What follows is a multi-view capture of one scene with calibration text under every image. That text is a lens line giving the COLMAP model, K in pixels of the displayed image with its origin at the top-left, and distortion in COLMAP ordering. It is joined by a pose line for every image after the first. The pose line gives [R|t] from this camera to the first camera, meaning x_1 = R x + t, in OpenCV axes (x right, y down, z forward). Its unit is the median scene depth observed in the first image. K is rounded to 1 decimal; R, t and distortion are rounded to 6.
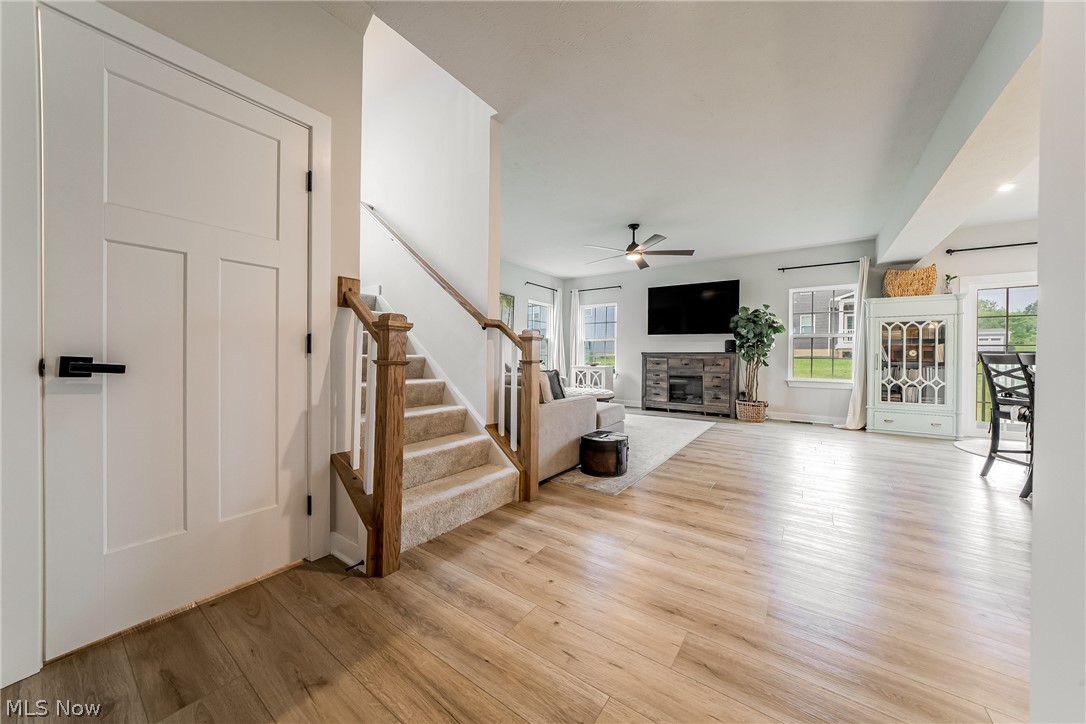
lens RADIAL K [[372.8, 0, 546.1], [0, 372.8, 353.8], [0, 0, 1]] dist [-0.001231, -0.000068]
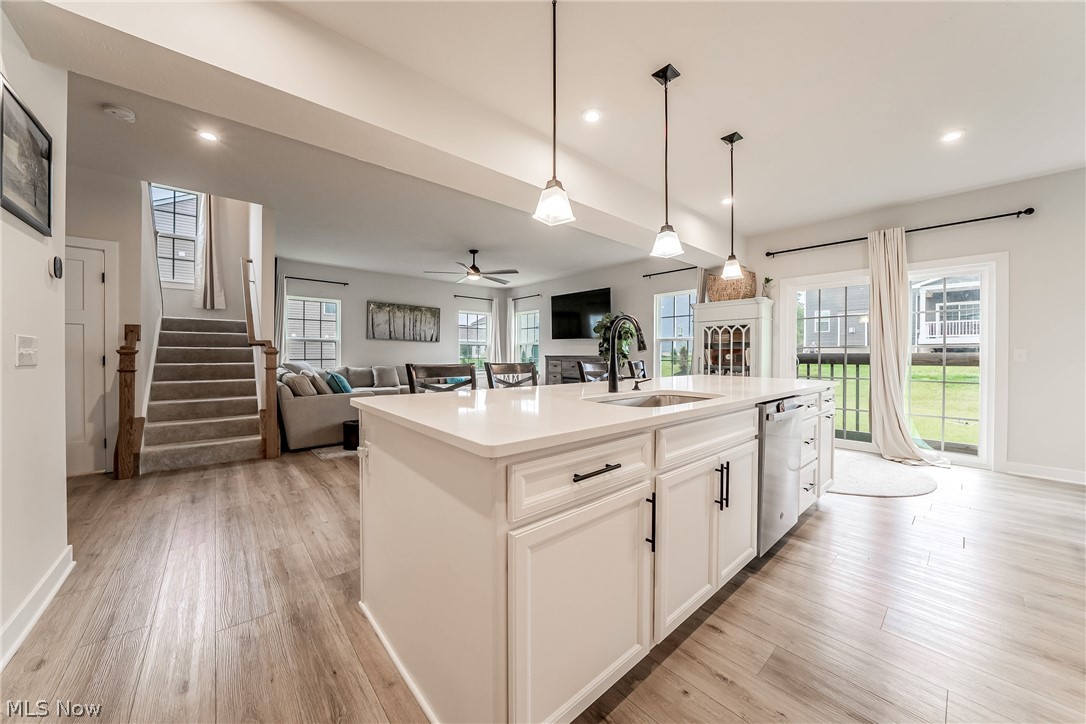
lens RADIAL K [[380.7, 0, 545.1], [0, 380.7, 355.5], [0, 0, 1]] dist [-0.017755, 0.000238]
pose [[0.972256, -0.007283, -0.233807, 0.726672], [0.009221, 0.999932, 0.007196, -0.016545], [0.233738, -0.009152, 0.972256, -0.125463]]
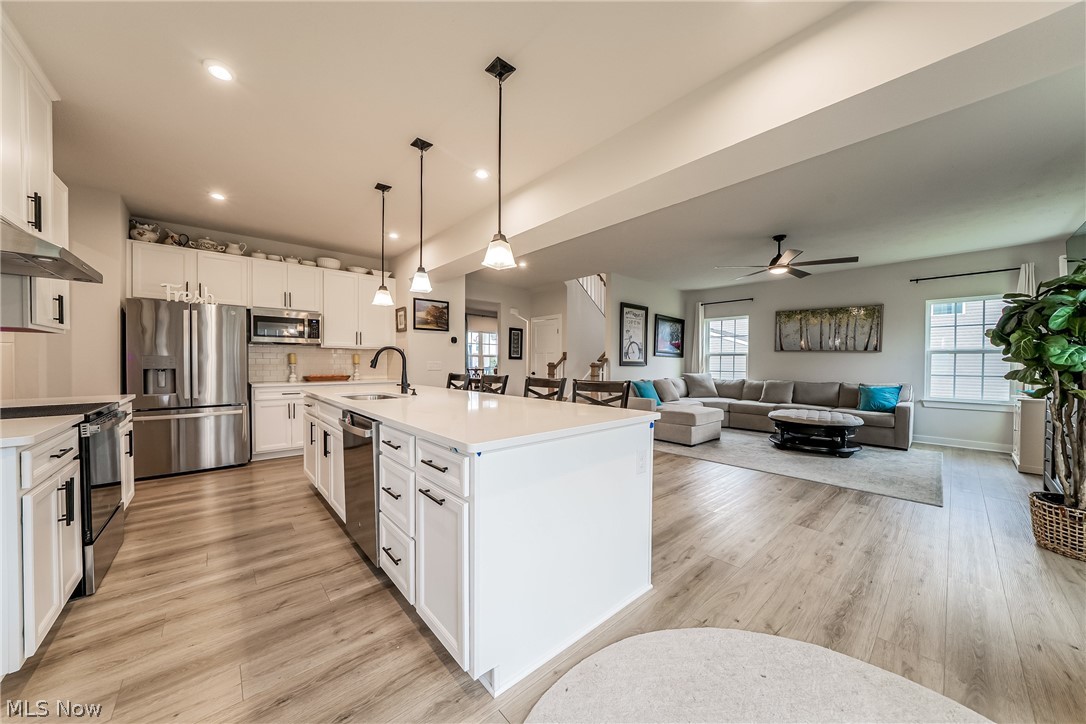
lens RADIAL K [[376.2, 0, 548.5], [0, 376.2, 367.3], [0, 0, 1]] dist [-0.015375, 0.003145]
pose [[-0.227921, 0.005821, -0.973662, 1.248581], [-0.000707, 0.999981, 0.006144, -0.026270], [0.973679, 0.002088, -0.227912, 0.645712]]
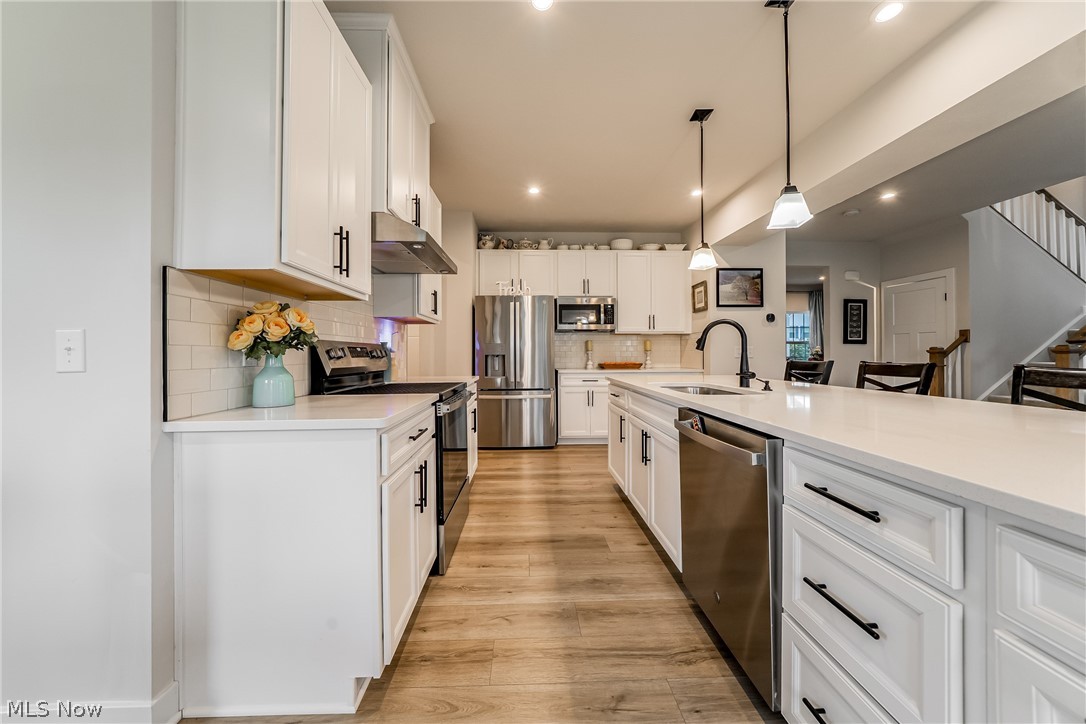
lens RADIAL K [[350.8, 0, 538.5], [0, 350.8, 353.4], [0, 0, 1]] dist [-0.000323, 0.000003]
pose [[-0.796233, -0.007497, -0.604943, 1.112035], [0.001034, 0.999905, -0.013753, -0.009930], [0.604989, -0.011576, -0.796150, 0.423796]]
